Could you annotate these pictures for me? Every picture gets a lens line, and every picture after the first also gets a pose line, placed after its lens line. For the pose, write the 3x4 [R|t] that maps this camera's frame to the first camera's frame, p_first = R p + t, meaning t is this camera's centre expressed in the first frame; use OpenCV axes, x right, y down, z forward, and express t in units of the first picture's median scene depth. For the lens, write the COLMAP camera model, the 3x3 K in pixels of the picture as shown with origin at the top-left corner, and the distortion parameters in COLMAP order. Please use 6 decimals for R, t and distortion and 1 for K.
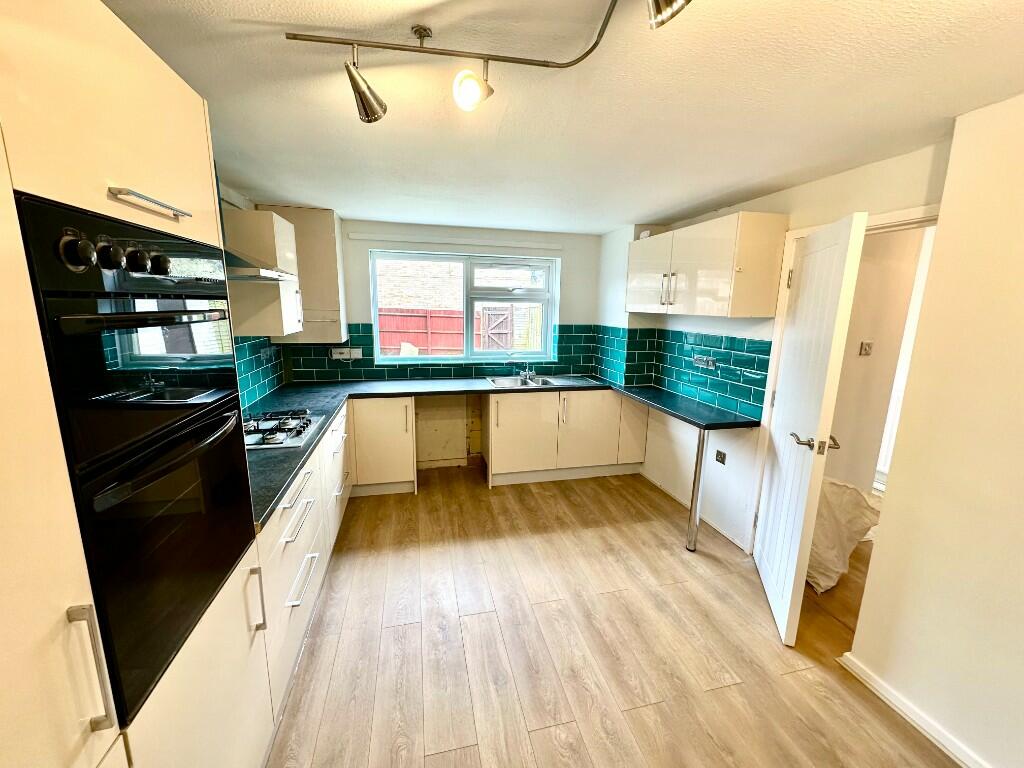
lens RADIAL K [[406.5, 0, 512.0], [0, 406.5, 384.0], [0, 0, 1]] dist [0.000476, 0.000080]
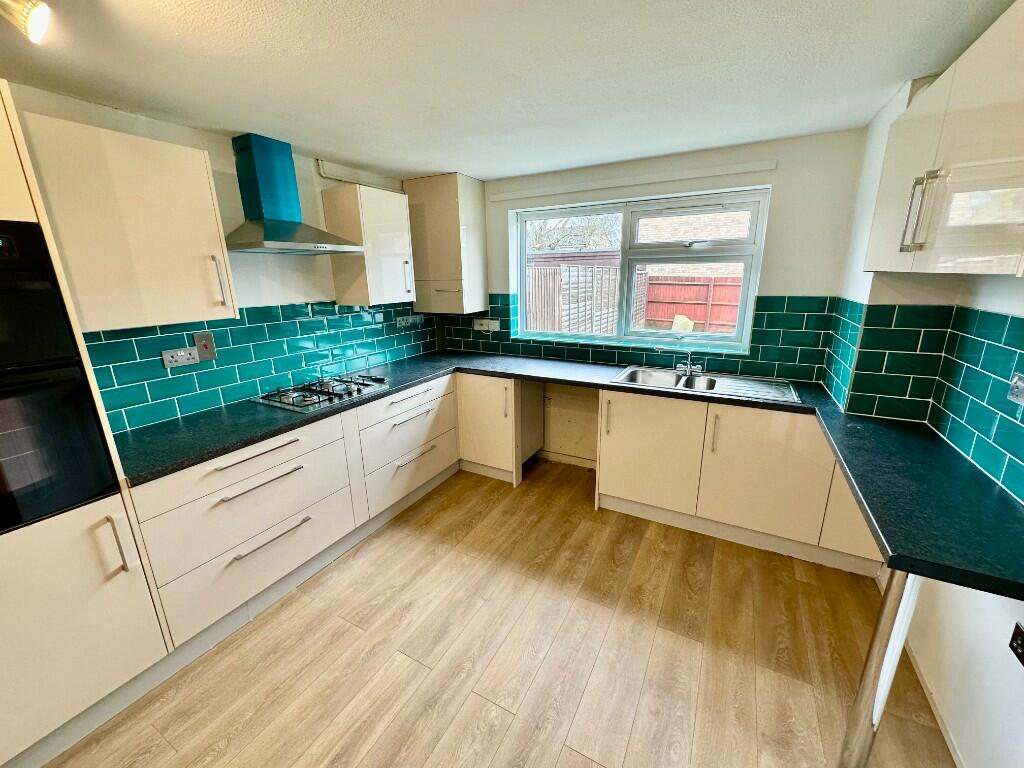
lens RADIAL K [[406.5, 0, 512.0], [0, 406.5, 384.0], [0, 0, 1]] dist [0.000476, 0.000080]
pose [[0.739202, 0.147472, -0.657140, 0.304452], [-0.099927, 0.988948, 0.109528, -0.049232], [0.666029, -0.015297, 0.745769, 0.322392]]
